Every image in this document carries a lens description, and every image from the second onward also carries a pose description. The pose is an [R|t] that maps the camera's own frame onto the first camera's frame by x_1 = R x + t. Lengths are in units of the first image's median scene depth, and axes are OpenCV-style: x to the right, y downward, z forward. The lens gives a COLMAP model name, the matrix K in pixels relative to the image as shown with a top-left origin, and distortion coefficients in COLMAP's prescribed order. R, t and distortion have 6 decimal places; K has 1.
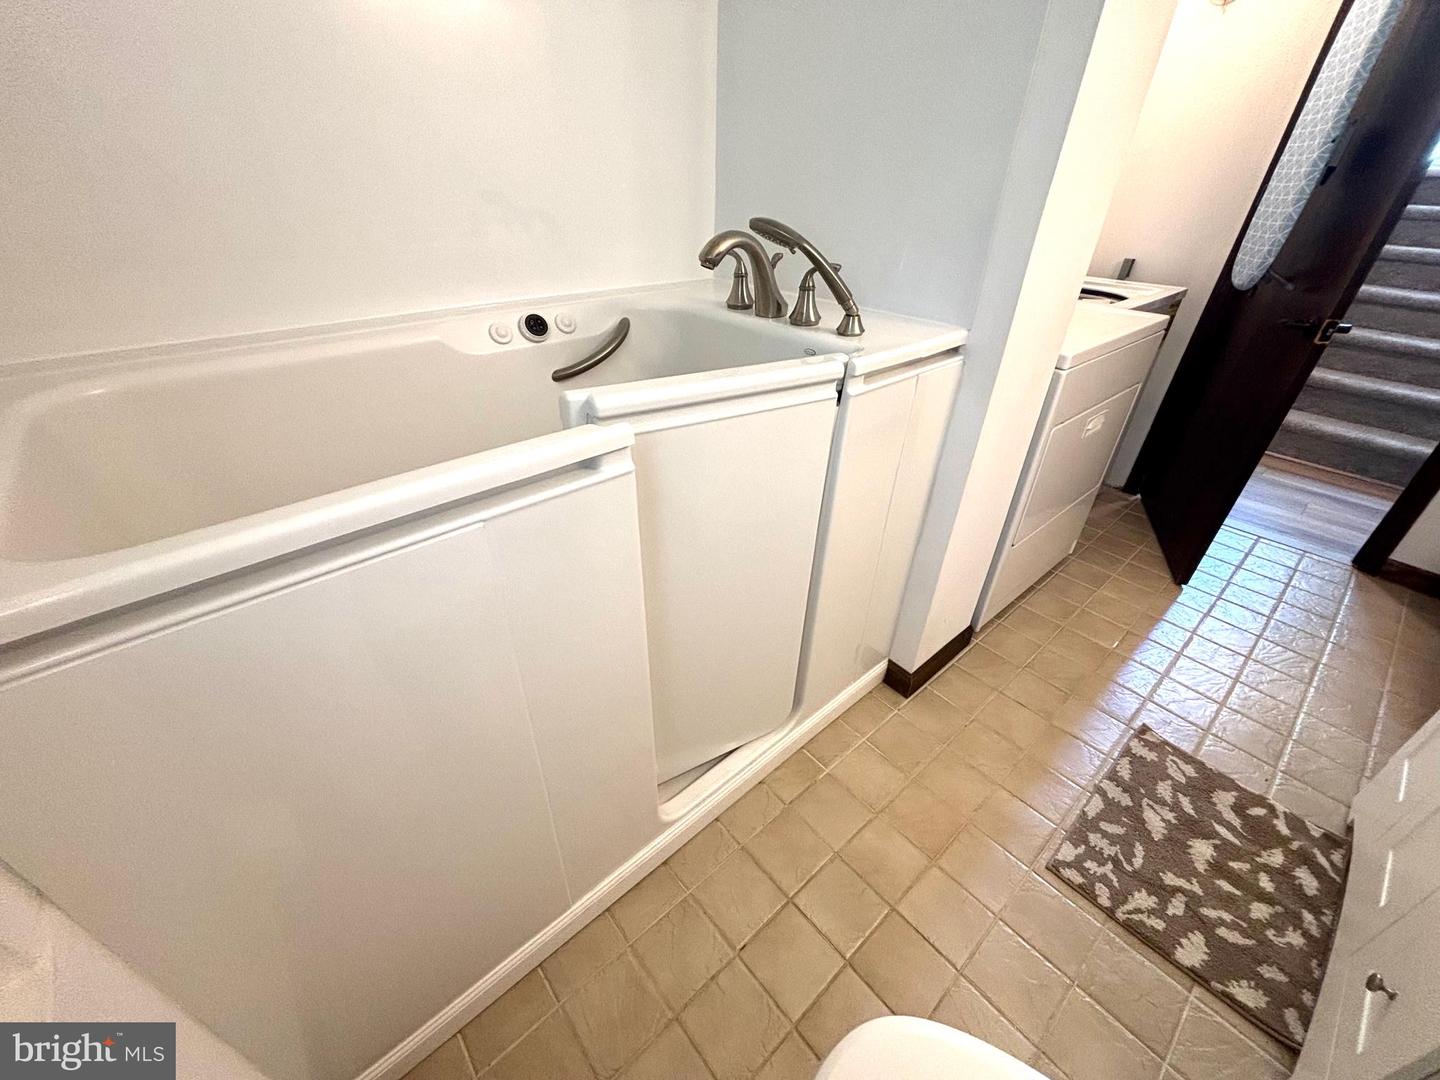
lens RADIAL K [[582.0, 0, 715.3], [0, 582.0, 539.6], [0, 0, 1]] dist [0.001022, 0.000620]
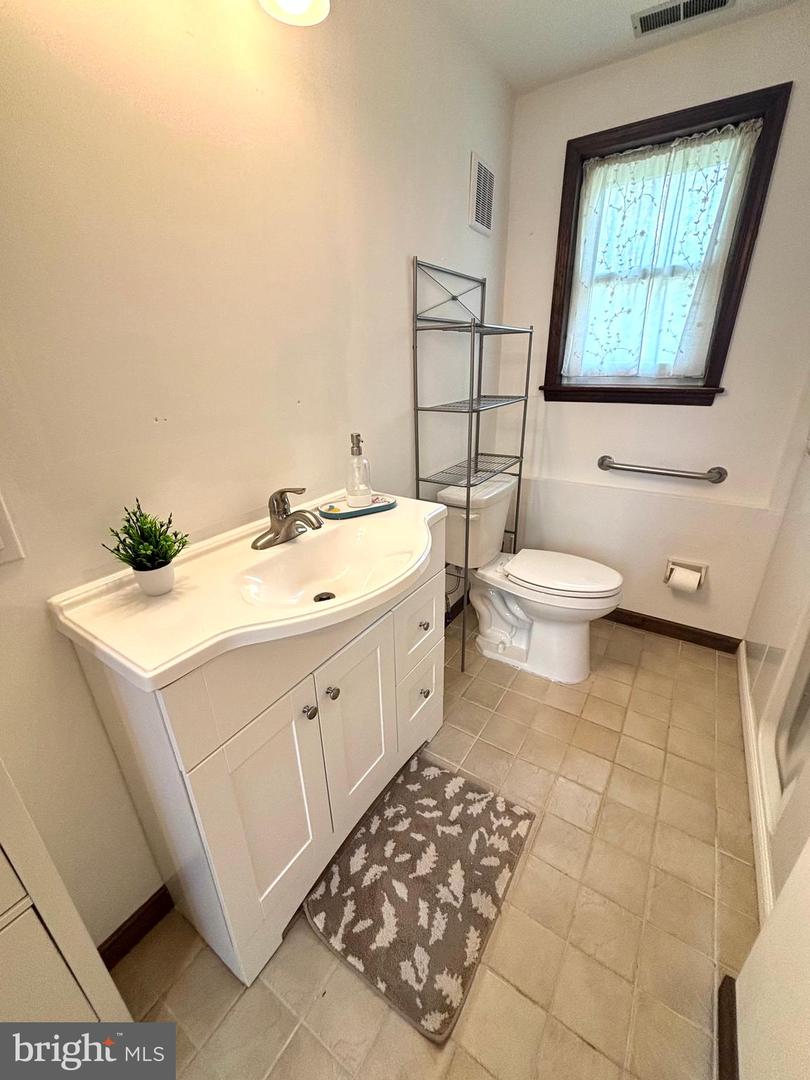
lens RADIAL K [[436.5, 0, 407.0], [0, 436.5, 543.7], [0, 0, 1]] dist [0.001022, 0.000620]
pose [[-0.962716, 0.103194, -0.250059, 1.046400], [-0.143993, 0.587061, 0.796633, -0.617763], [0.229008, 0.802938, -0.550314, 0.963619]]
